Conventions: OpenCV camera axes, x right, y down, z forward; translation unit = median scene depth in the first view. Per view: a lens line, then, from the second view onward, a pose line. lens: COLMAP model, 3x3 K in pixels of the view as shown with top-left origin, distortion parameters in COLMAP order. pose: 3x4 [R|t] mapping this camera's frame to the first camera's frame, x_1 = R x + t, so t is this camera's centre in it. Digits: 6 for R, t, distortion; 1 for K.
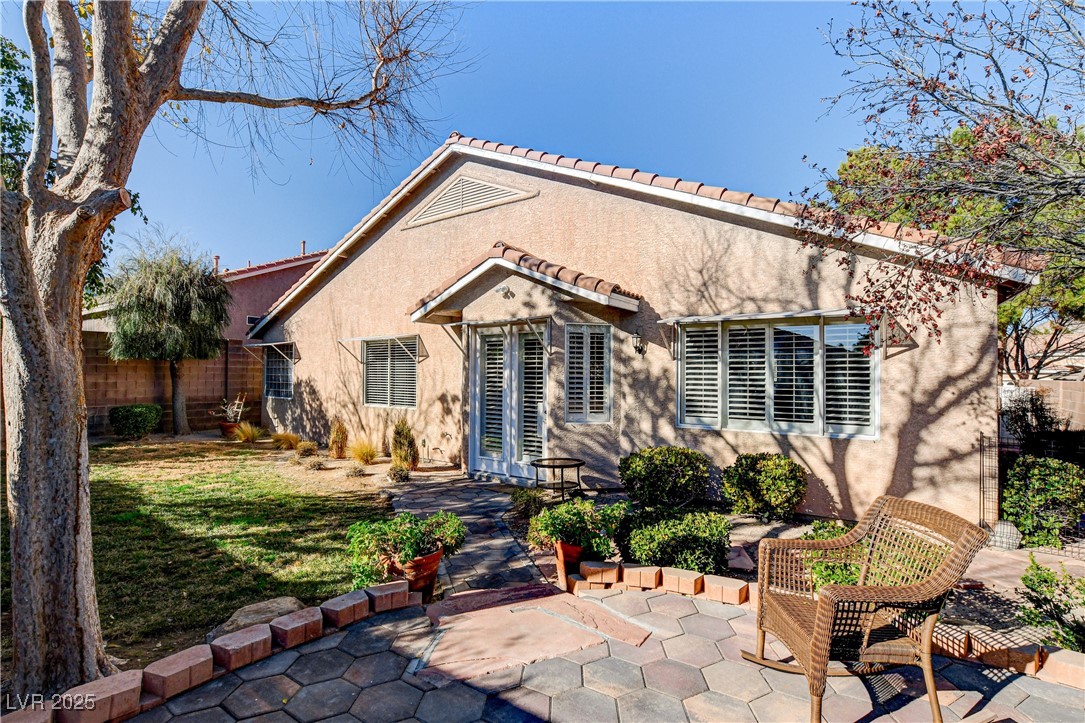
lens RADIAL K [[512.9, 0, 555.5], [0, 512.9, 363.4], [0, 0, 1]] dist [-0.030205, 0.000595]
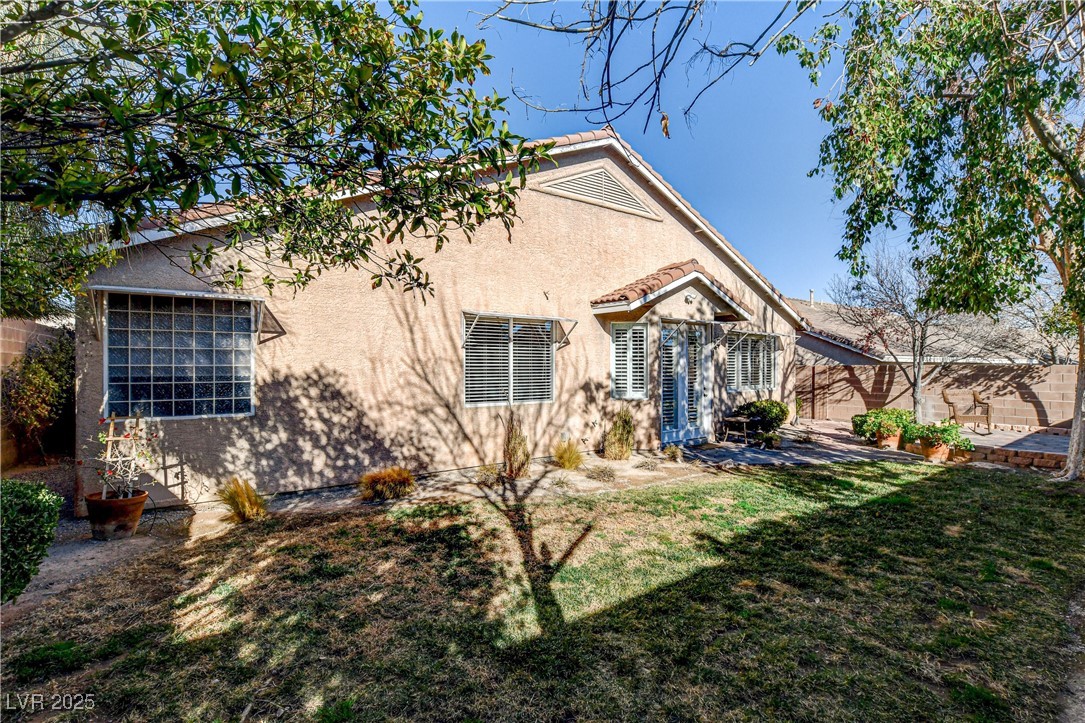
lens RADIAL K [[512.9, 0, 555.5], [0, 512.9, 363.4], [0, 0, 1]] dist [-0.030205, 0.000595]
pose [[0.297777, -0.008251, 0.954600, -1.145377], [-0.022229, 0.999632, 0.015575, 0.009115], [-0.954377, -0.025858, 0.297484, 0.749668]]
